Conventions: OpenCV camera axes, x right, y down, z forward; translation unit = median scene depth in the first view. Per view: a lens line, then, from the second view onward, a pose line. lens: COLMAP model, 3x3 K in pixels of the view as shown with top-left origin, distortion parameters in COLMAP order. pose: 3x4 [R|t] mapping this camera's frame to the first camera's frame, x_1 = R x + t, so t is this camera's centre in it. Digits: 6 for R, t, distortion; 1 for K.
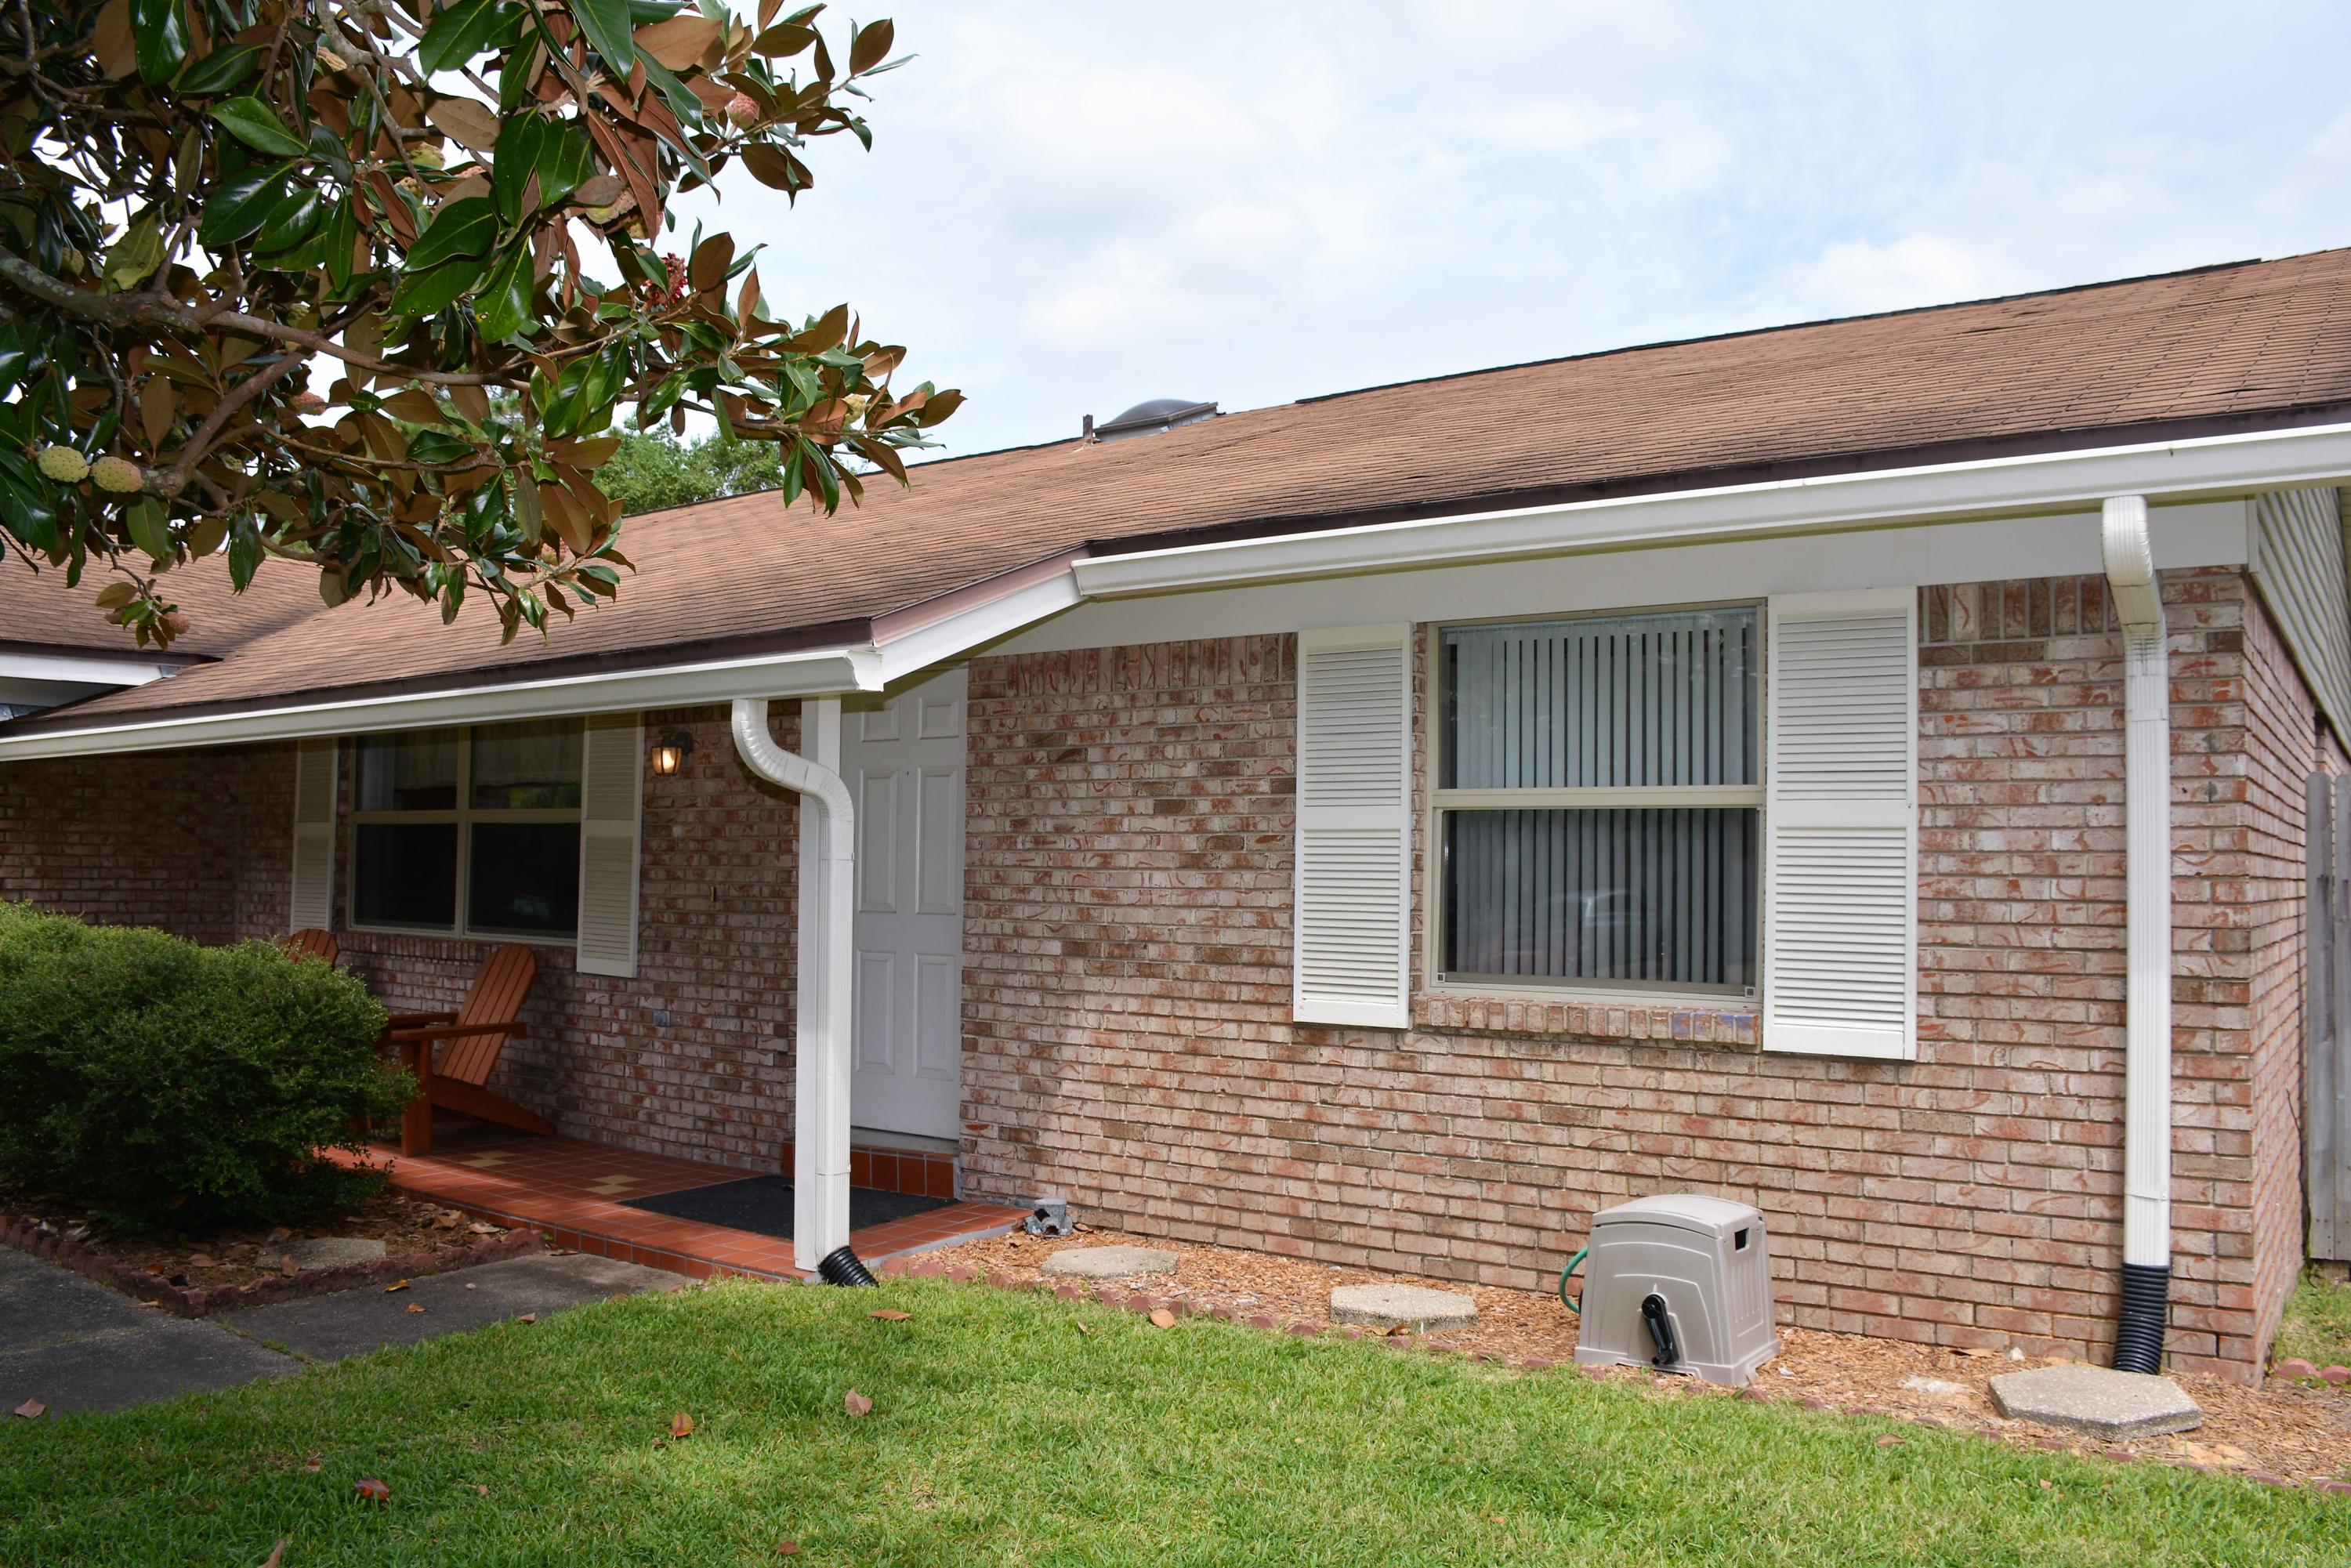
lens RADIAL K [[1846.0, 0, 1164.5], [0, 1846.0, 790.8], [0, 0, 1]] dist [-0.154898, 0.108395]
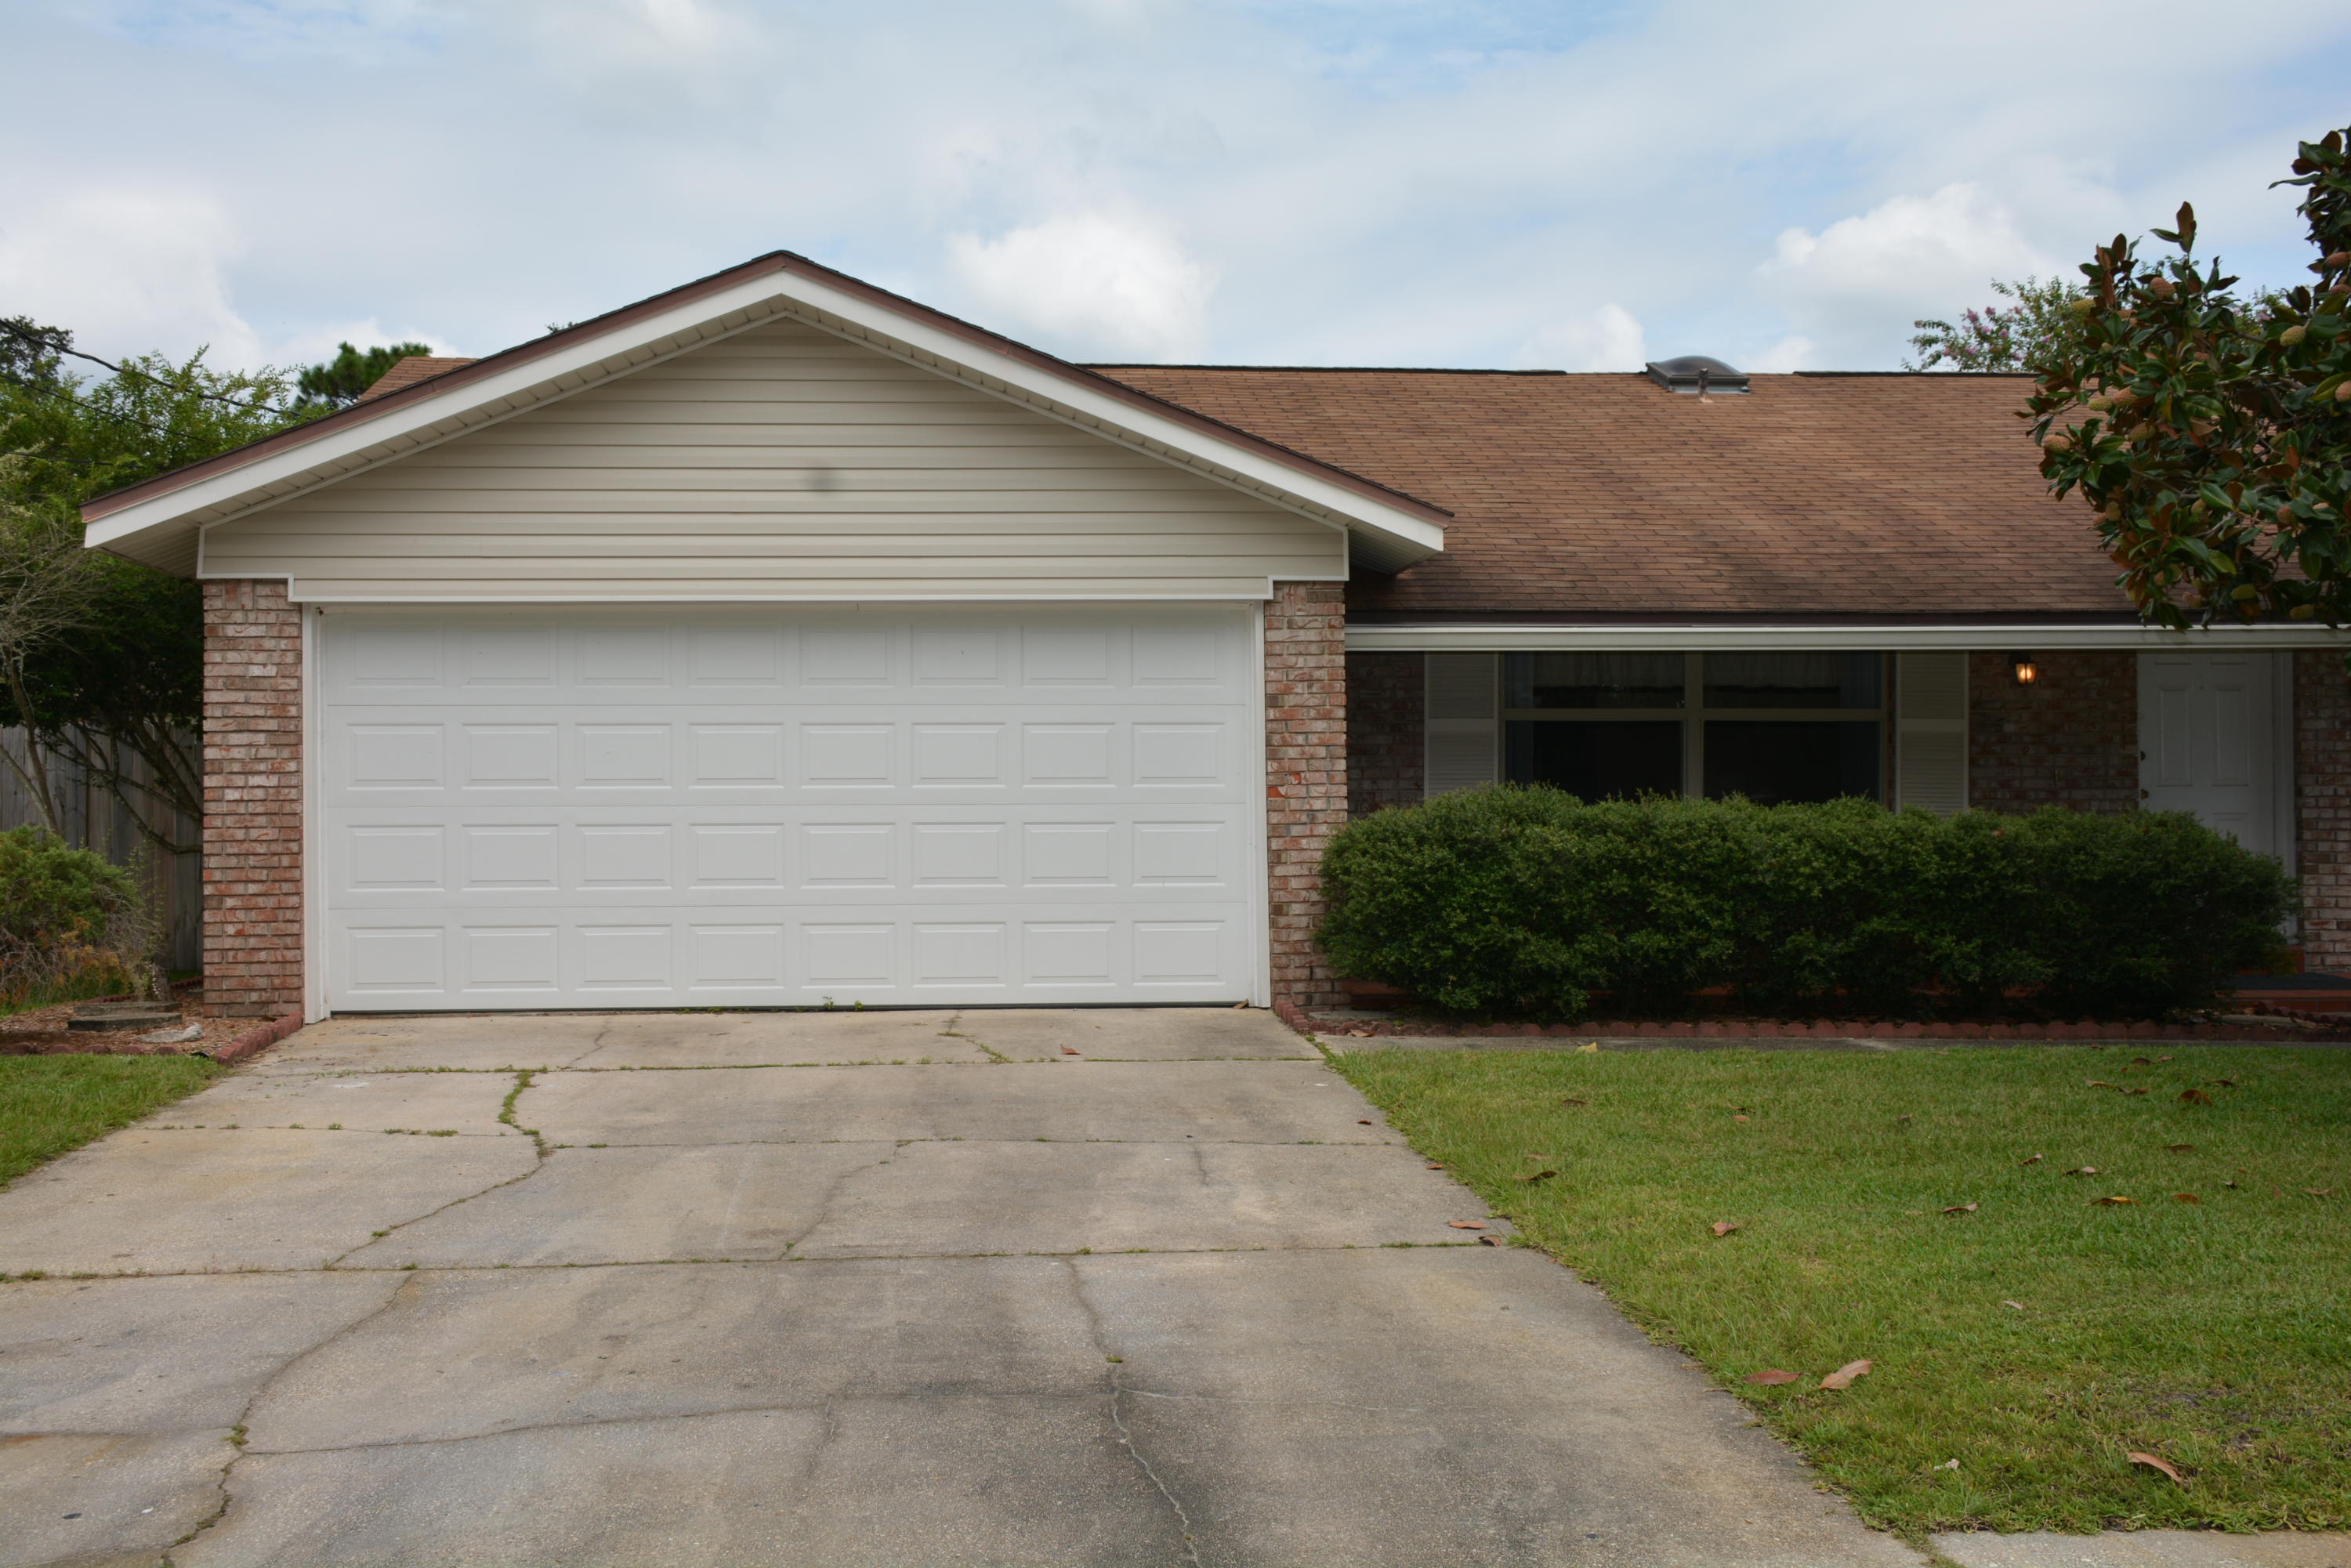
lens RADIAL K [[2543.5, 0, 1169.8], [0, 2543.5, 791.8], [0, 0, 1]] dist [-0.029483, 0.264539]
pose [[0.753633, -0.006500, 0.657263, -2.349588], [-0.015359, 0.999504, 0.027496, 0.033335], [-0.657116, -0.030817, 0.753159, 0.040625]]
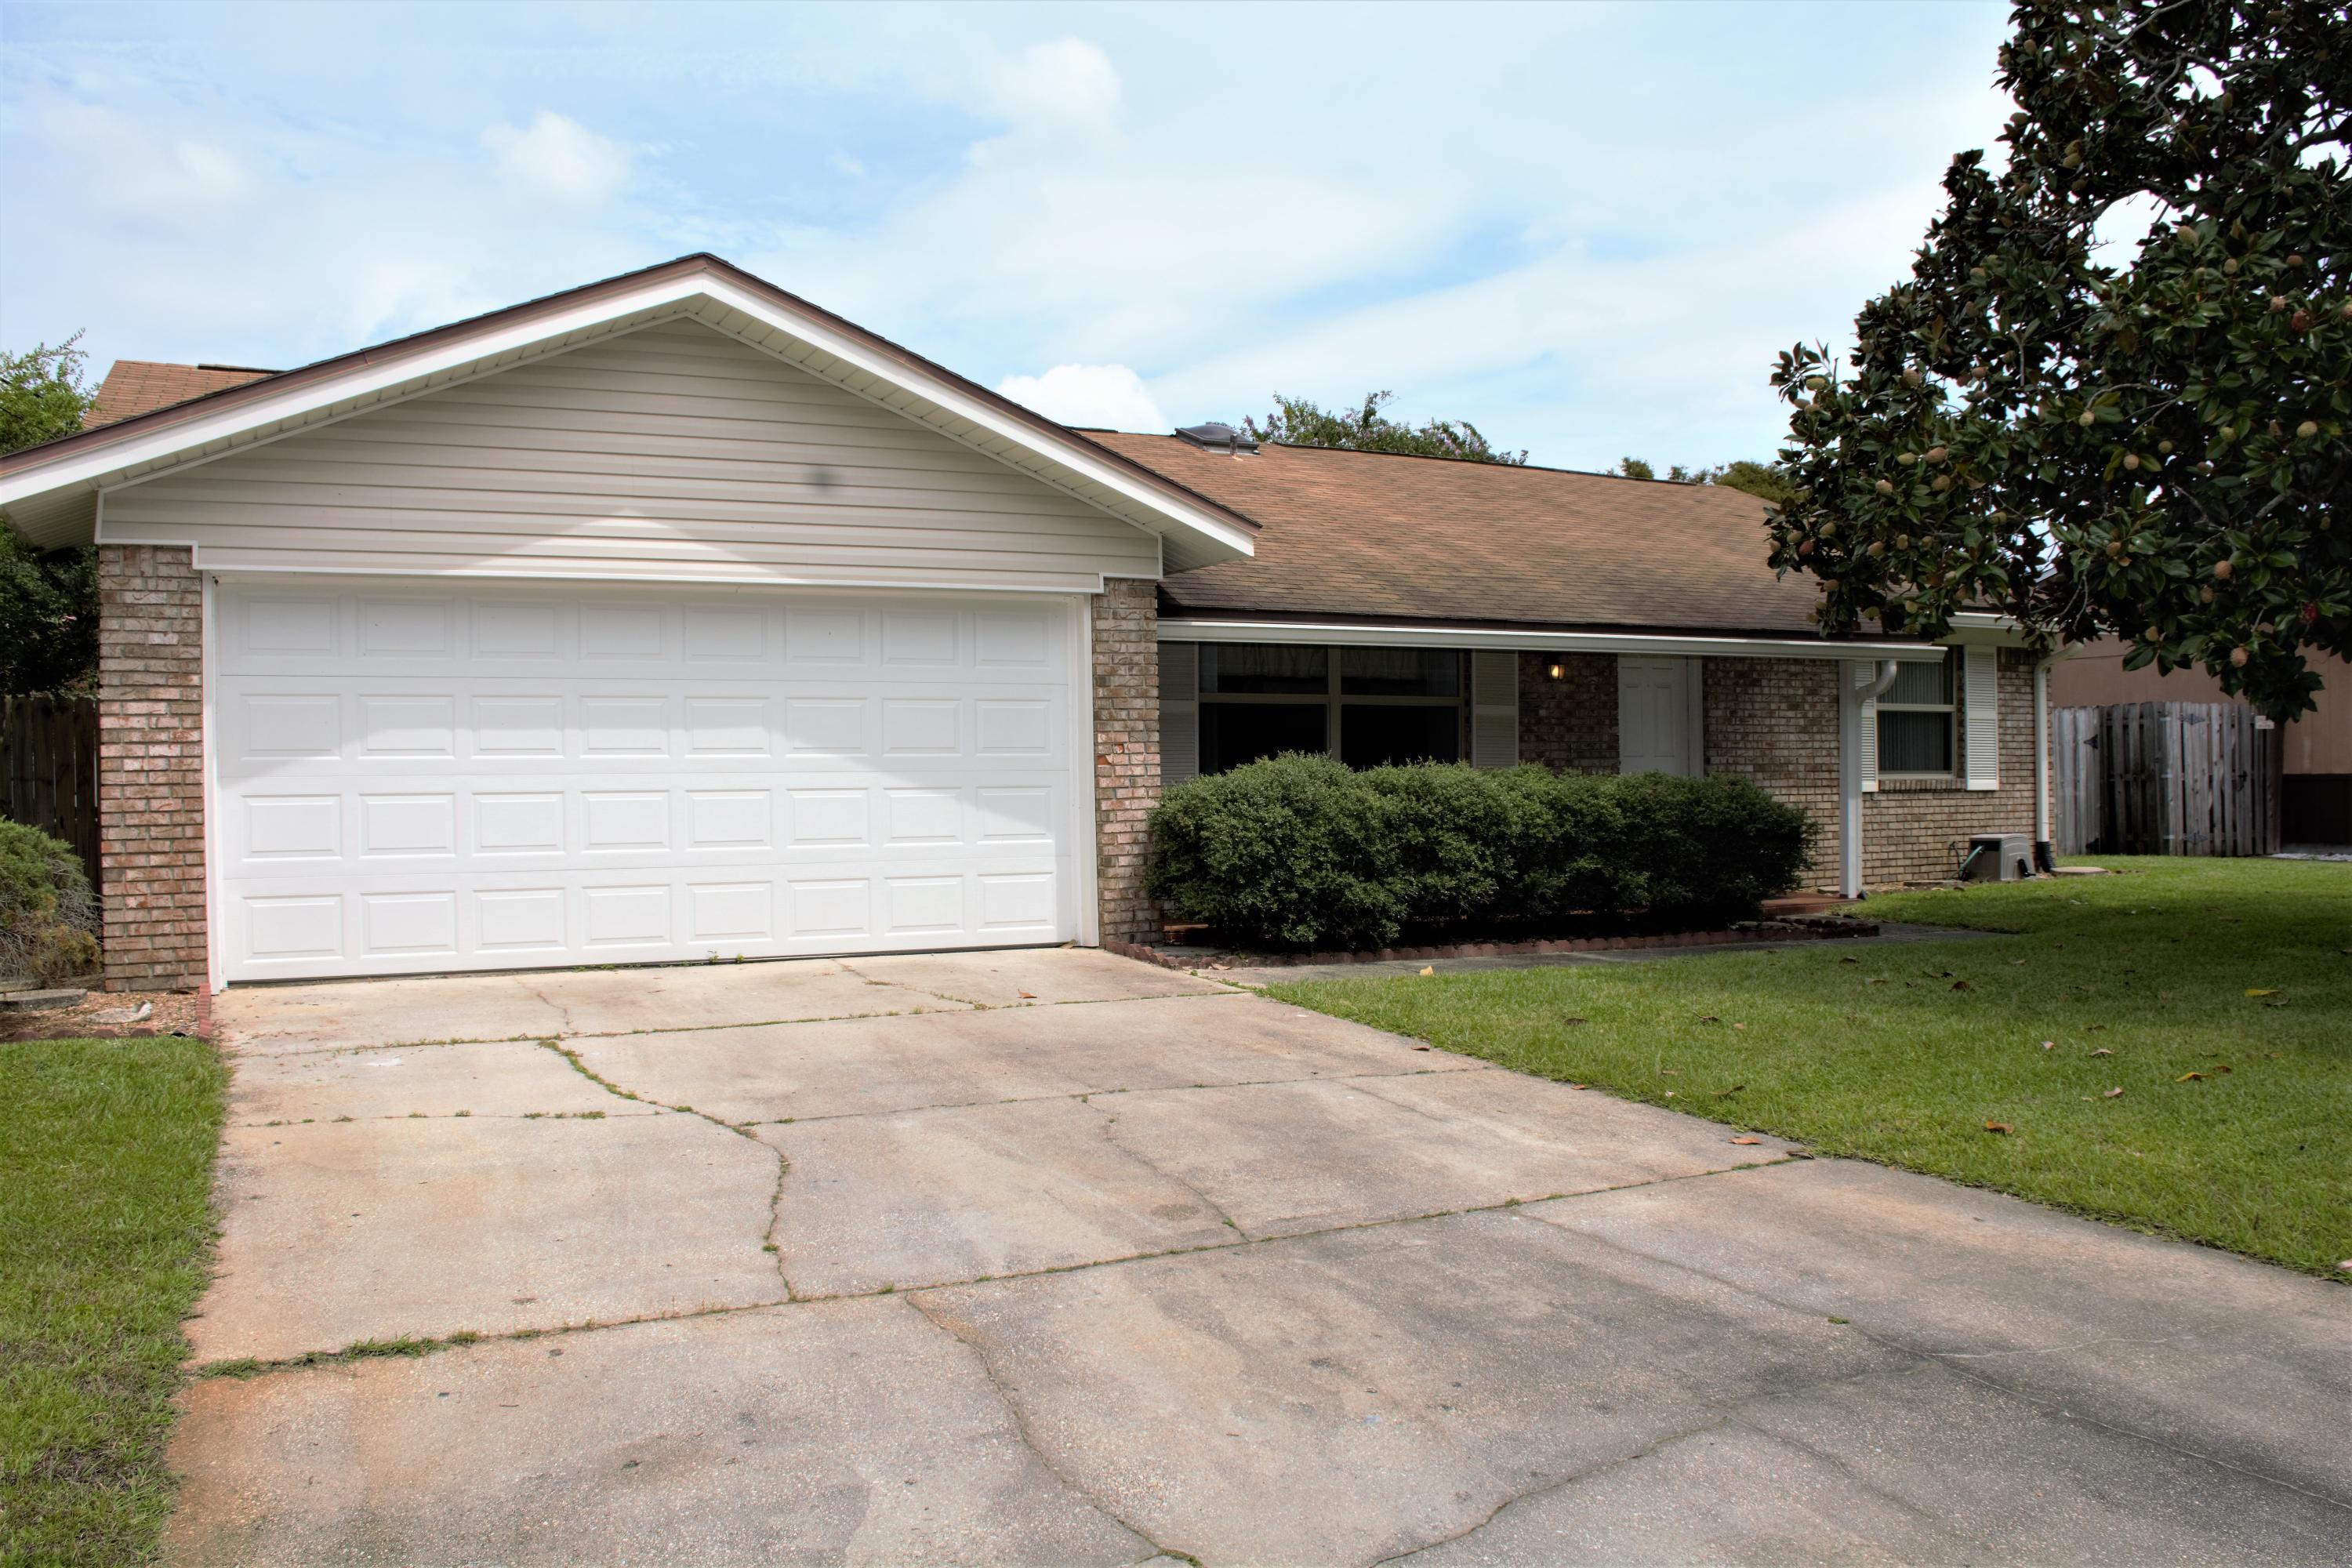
lens RADIAL K [[1846.8, 0, 1165.0], [0, 1846.8, 790.9], [0, 0, 1]] dist [-0.154898, 0.108395]
pose [[0.454384, -0.019361, 0.890596, -2.437996], [-0.022033, 0.999214, 0.032963, 0.057572], [-0.890534, -0.034600, 0.453600, 0.655812]]
